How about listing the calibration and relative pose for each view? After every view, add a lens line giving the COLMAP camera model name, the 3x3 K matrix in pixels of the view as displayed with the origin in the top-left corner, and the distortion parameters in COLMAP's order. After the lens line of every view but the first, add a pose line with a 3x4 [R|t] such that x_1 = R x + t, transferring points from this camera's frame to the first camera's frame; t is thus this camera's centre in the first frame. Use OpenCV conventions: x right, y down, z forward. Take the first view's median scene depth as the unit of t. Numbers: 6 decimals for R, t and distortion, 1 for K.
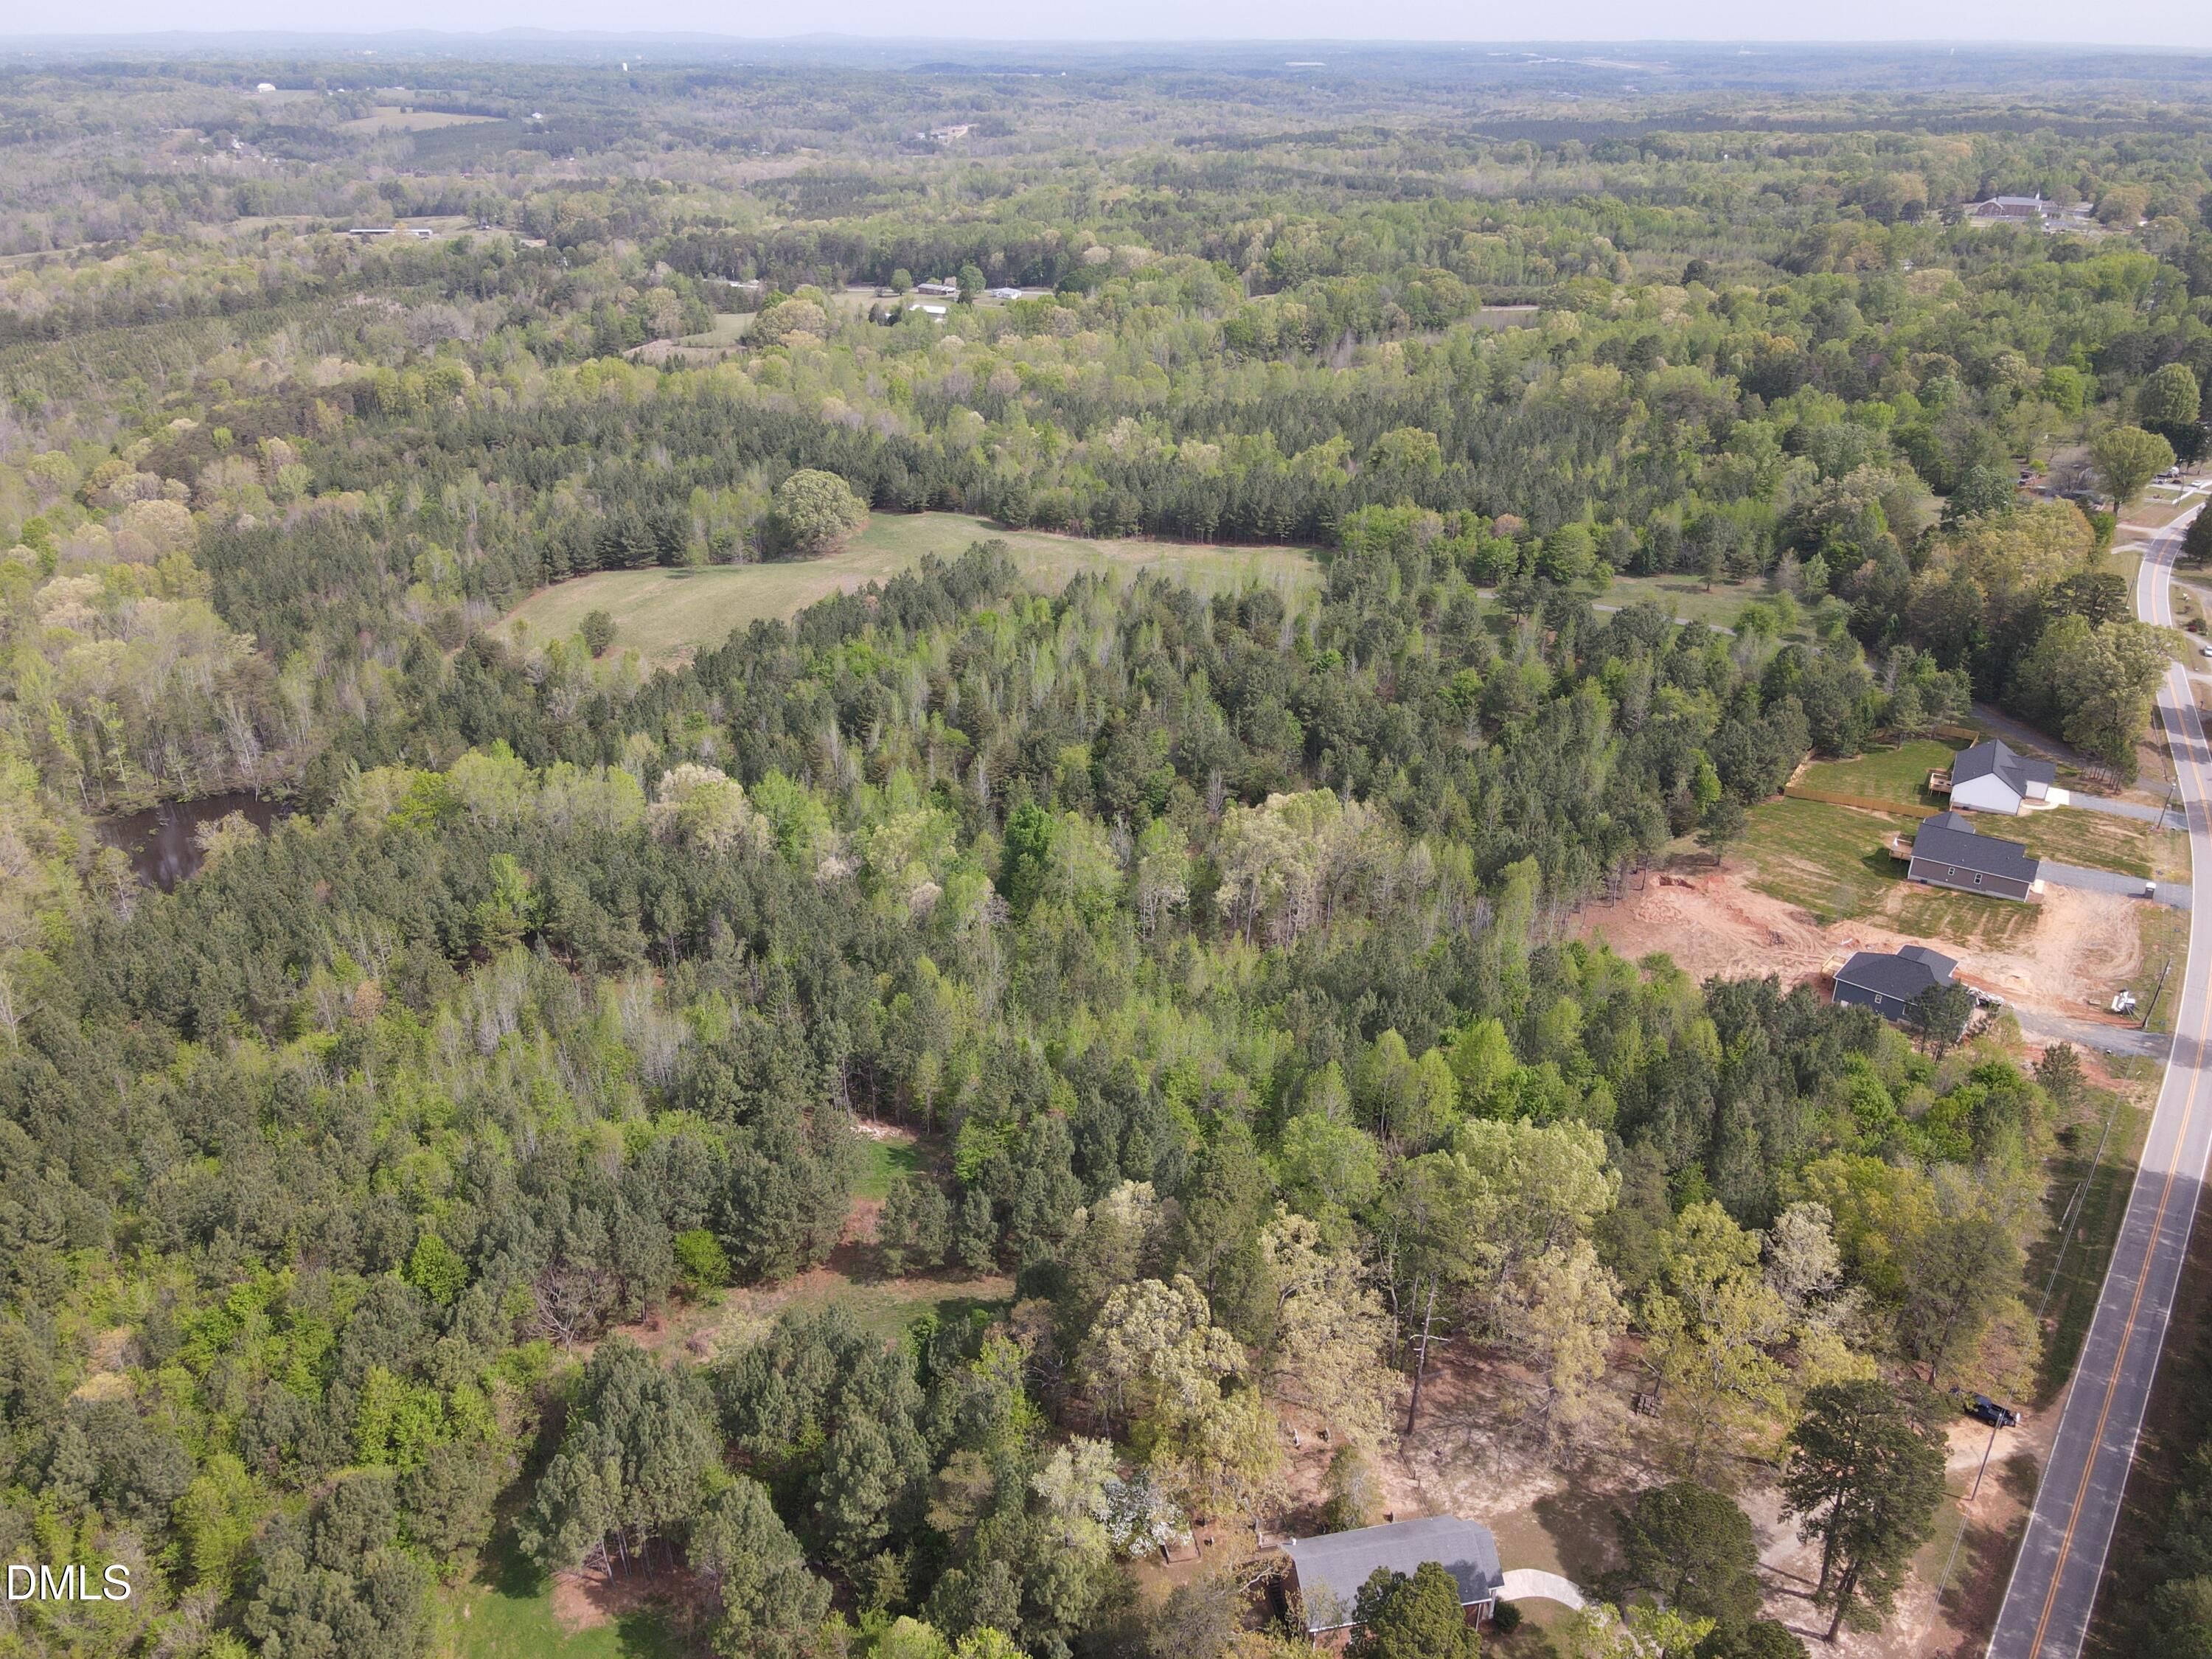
lens RADIAL K [[1607.8, 0, 1108.5], [0, 1607.8, 831.2], [0, 0, 1]] dist [0.011186, 0.006894]
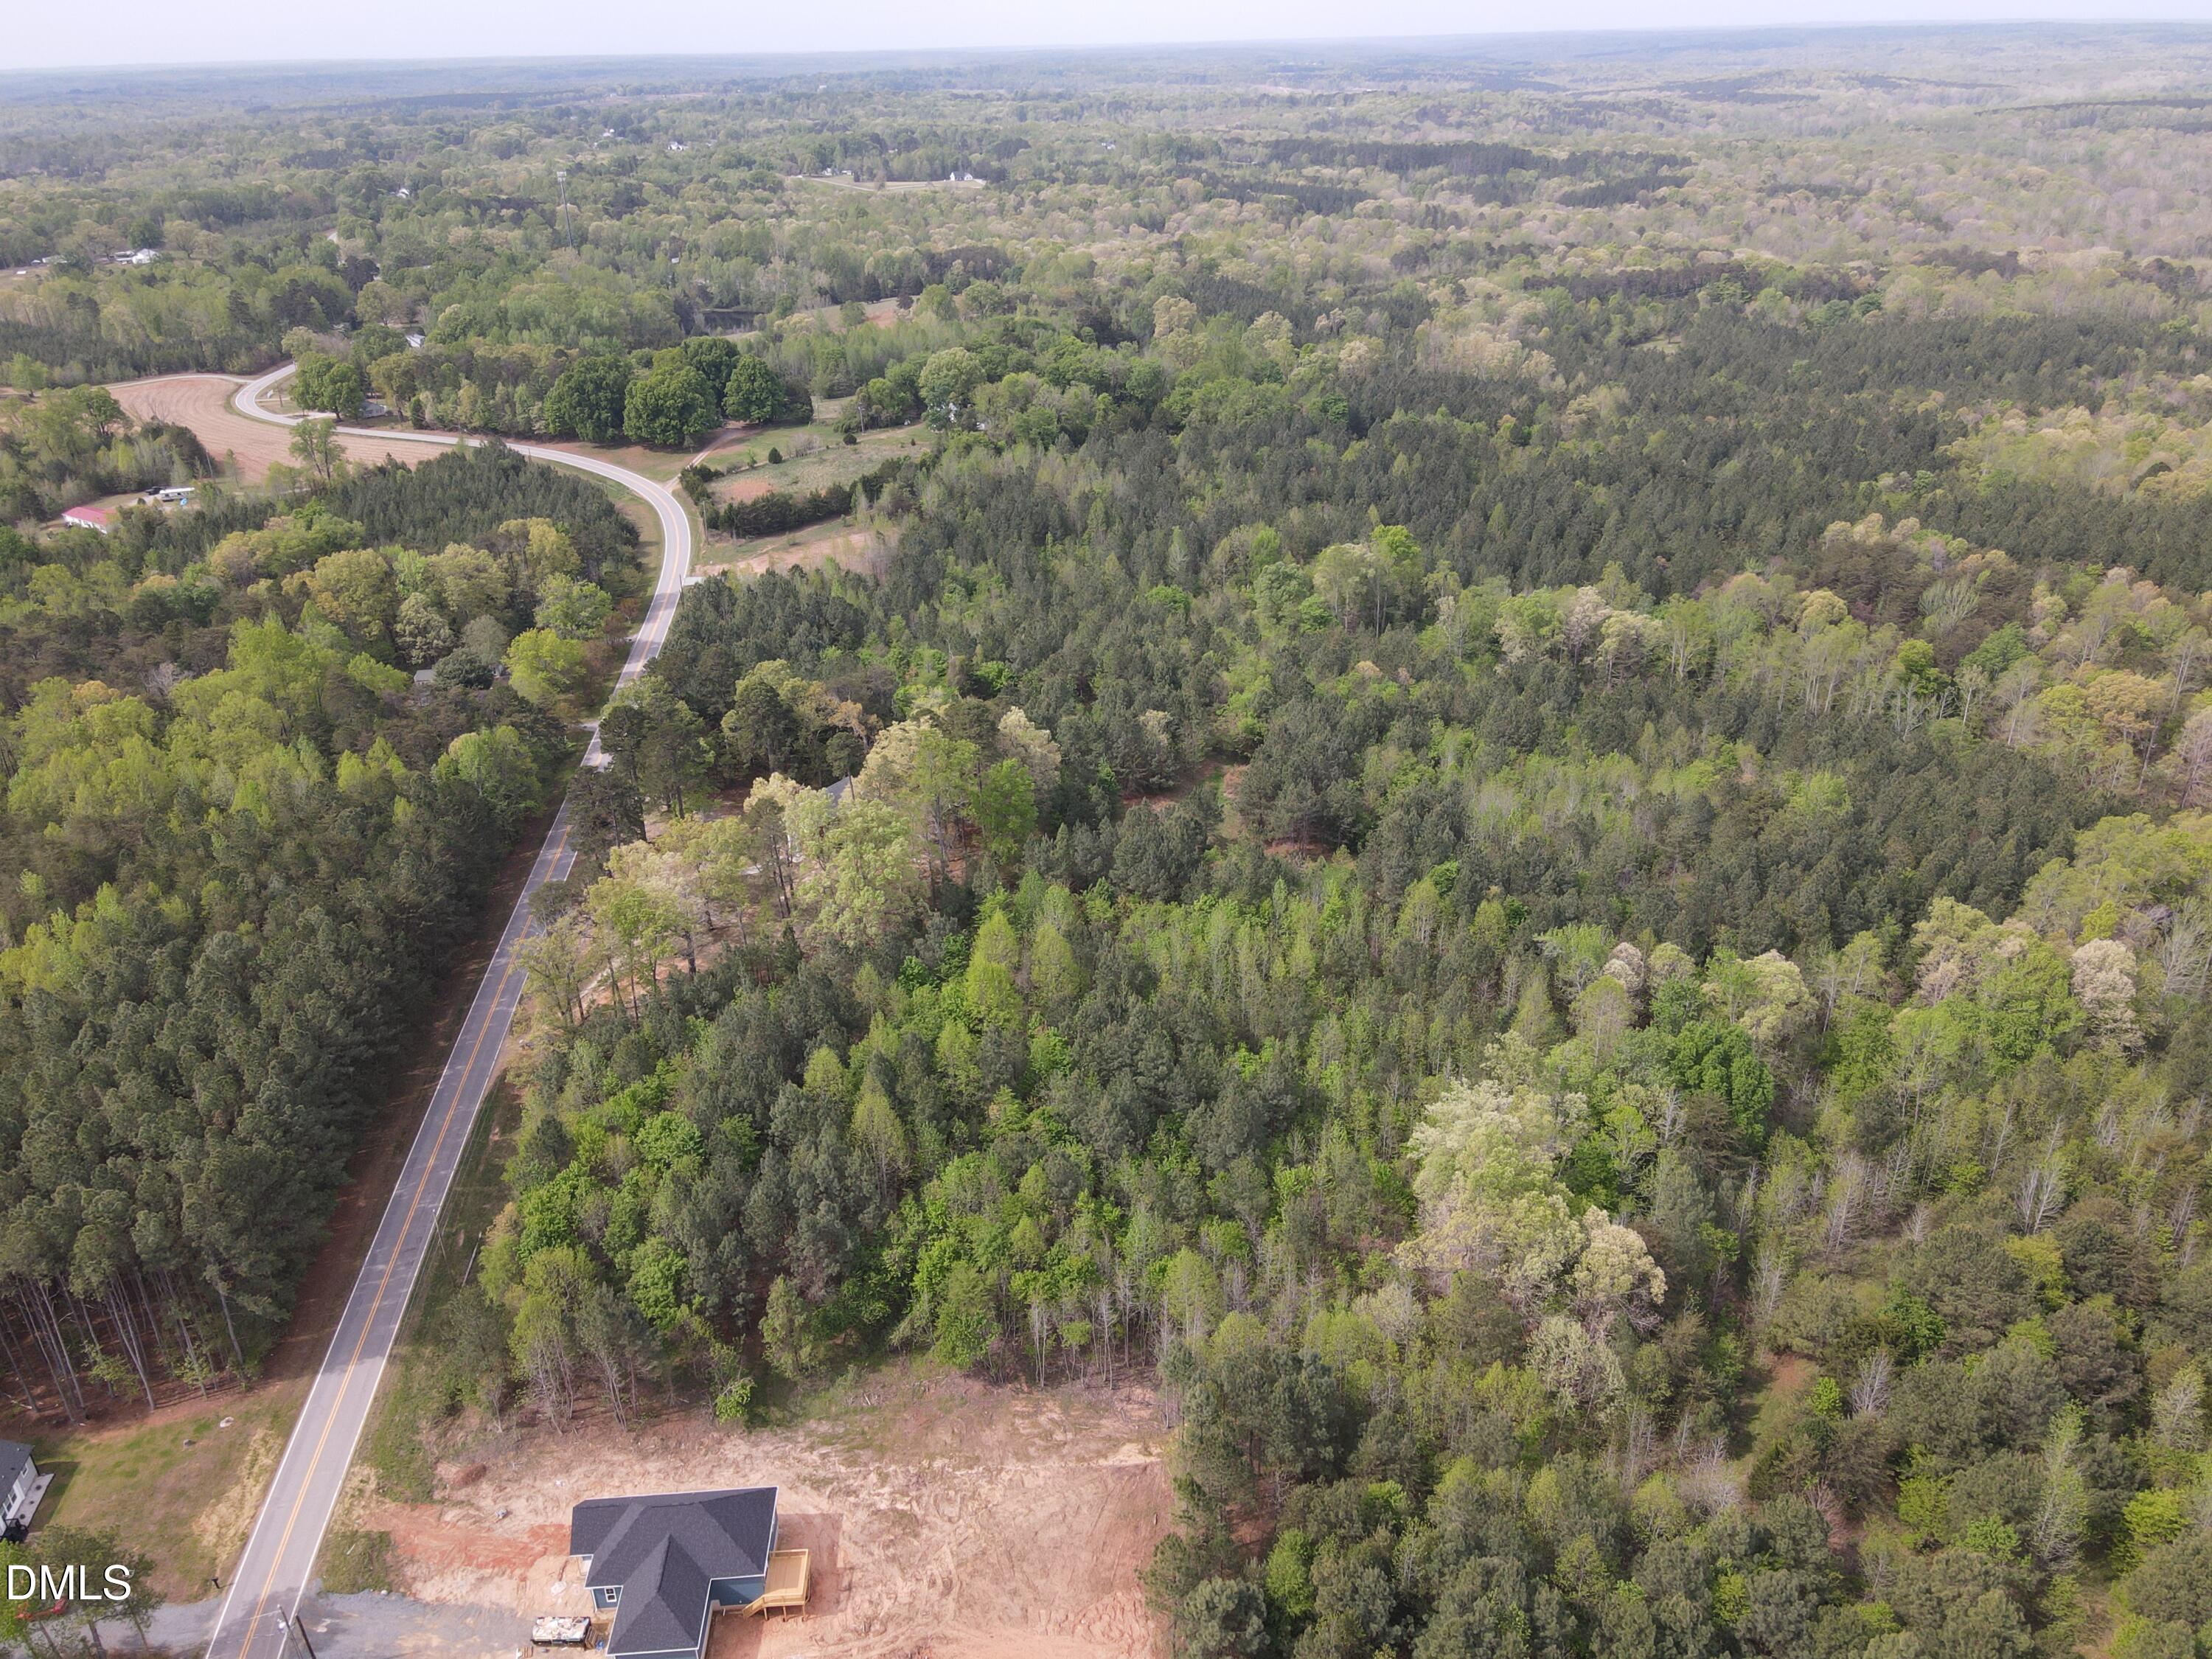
lens RADIAL K [[1607.8, 0, 1102.0], [0, 1607.8, 840.1], [0, 0, 1]] dist [0.011186, 0.006894]
pose [[-0.713613, 0.322498, -0.621893, 0.611228], [-0.292928, 0.669031, 0.683074, -0.511713], [0.636356, 0.669621, -0.382961, 1.045619]]
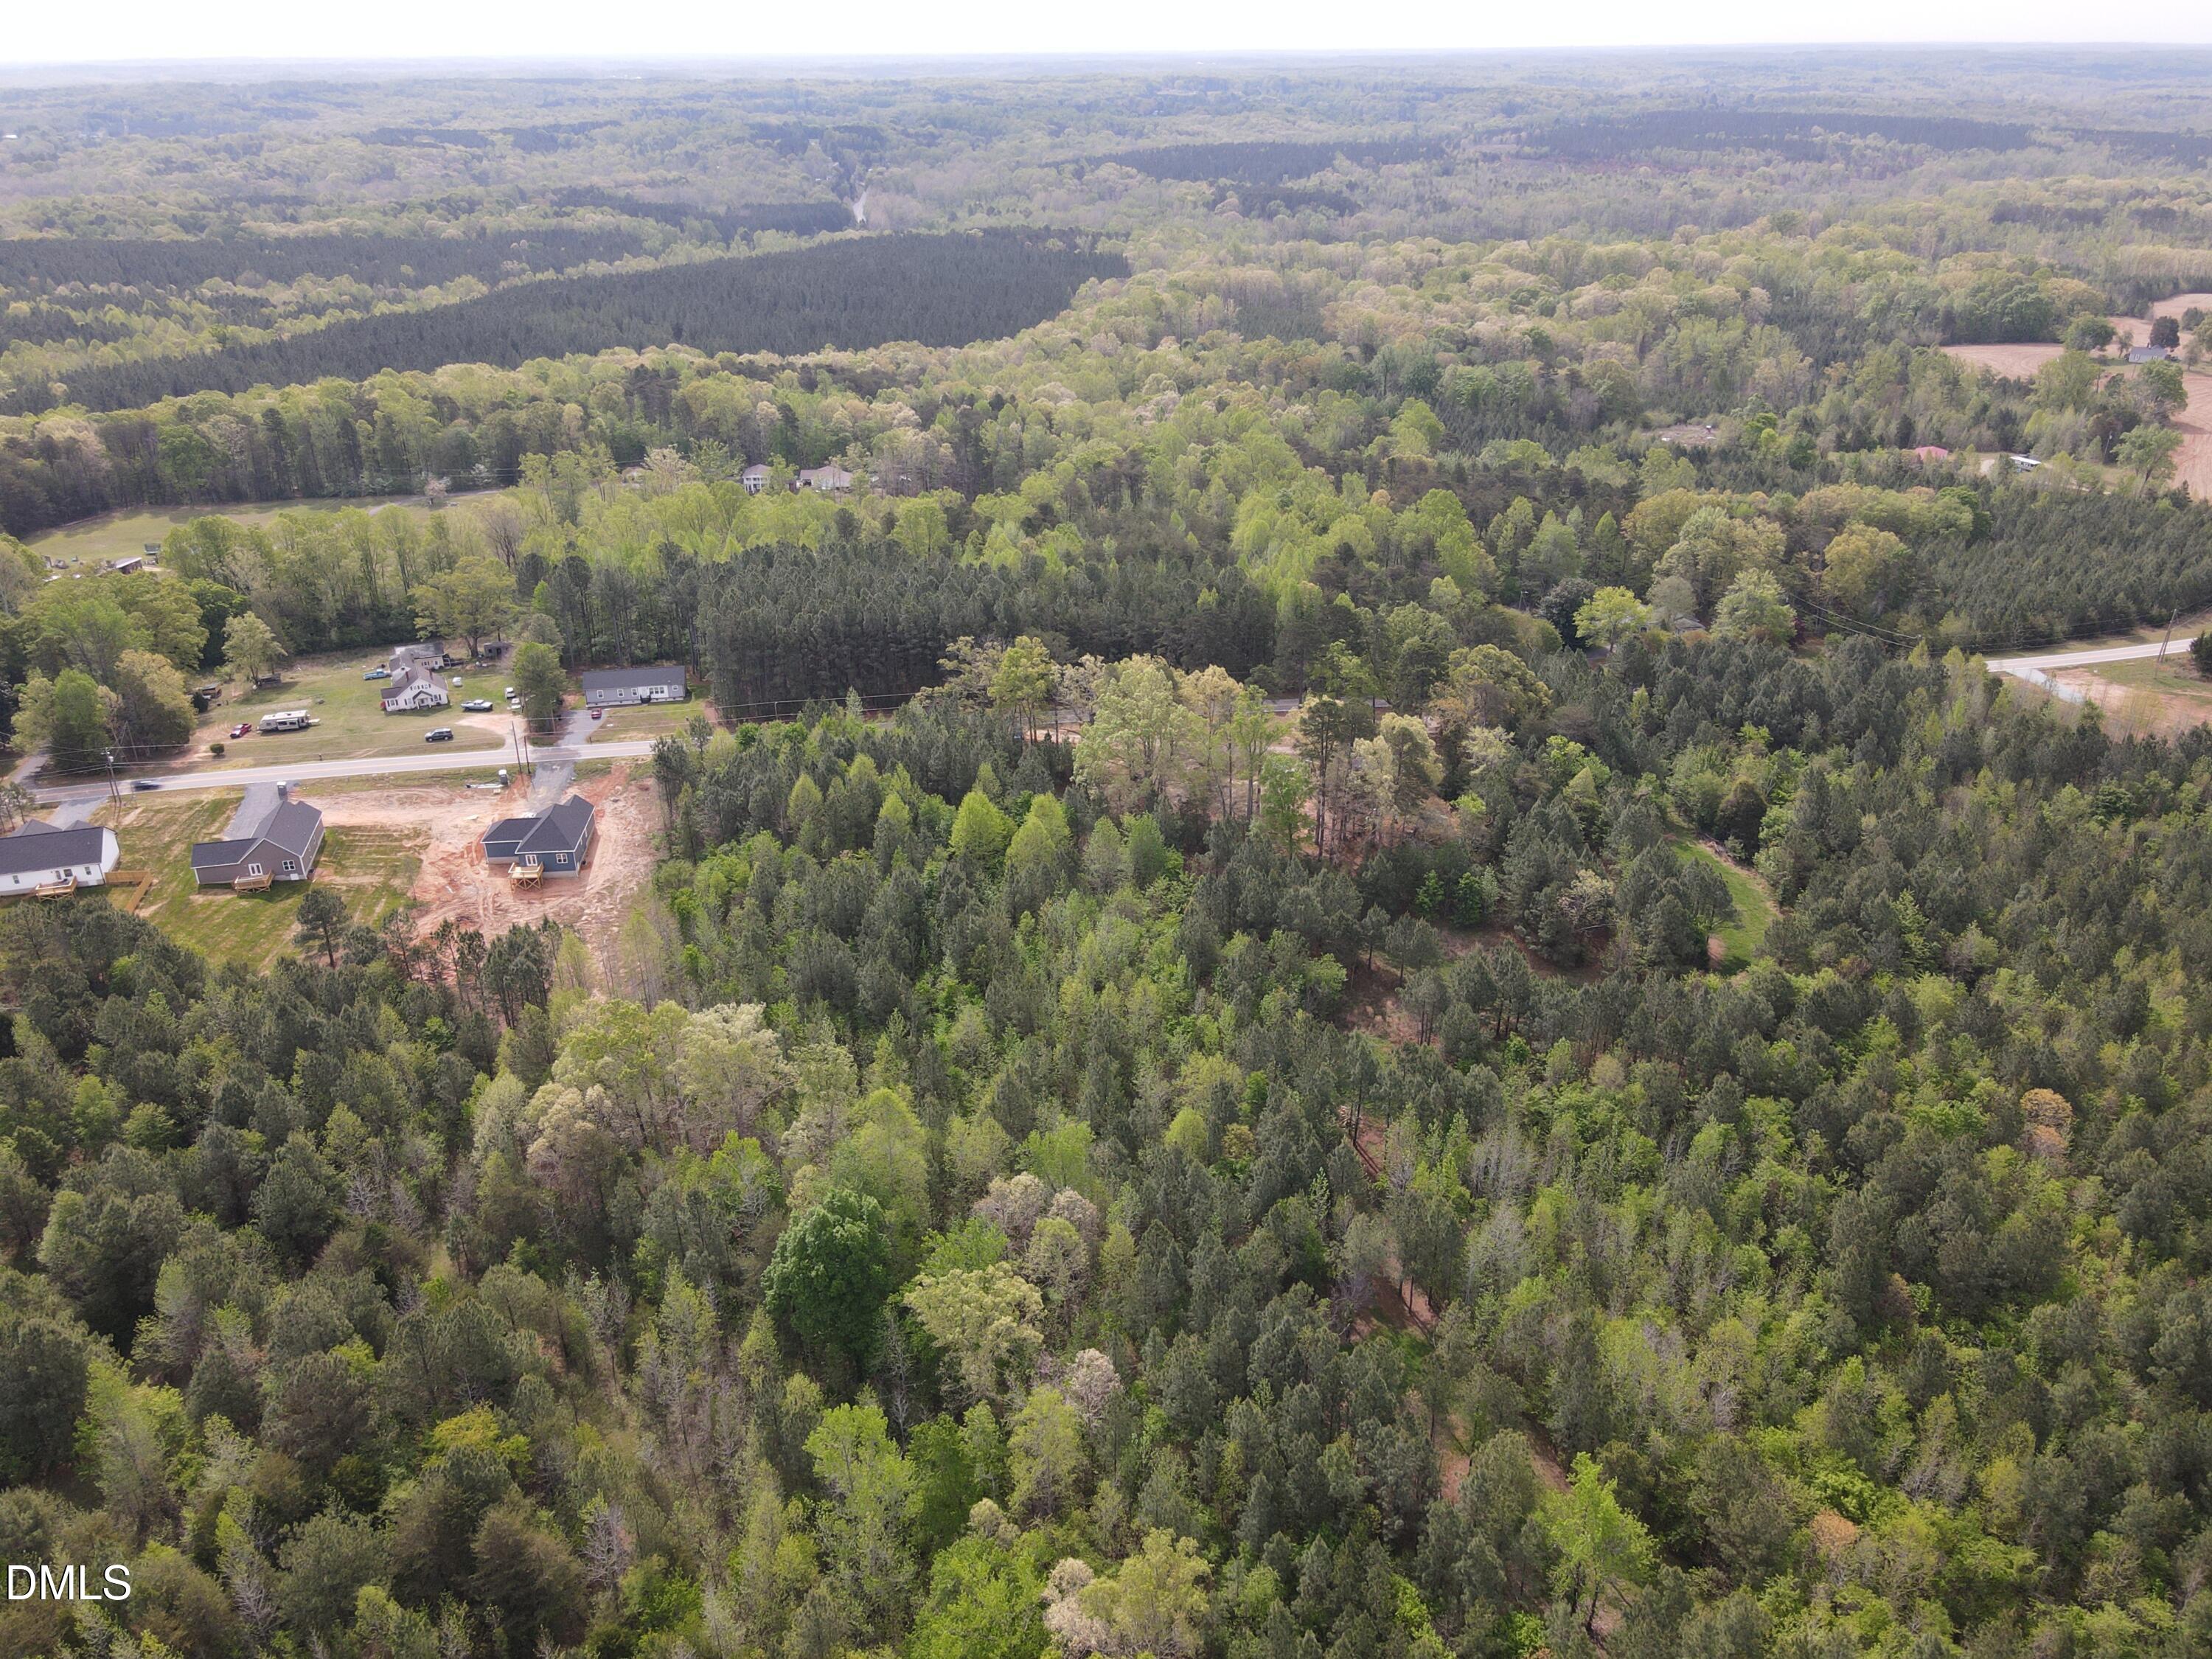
lens RADIAL K [[1607.8, 0, 1107.6], [0, 1607.8, 833.3], [0, 0, 1]] dist [0.011186, 0.006894]
pose [[-0.716981, -0.306470, 0.626111, -0.493789], [0.310478, 0.663775, 0.680445, -0.530751], [-0.624133, 0.682260, -0.380762, 1.077582]]
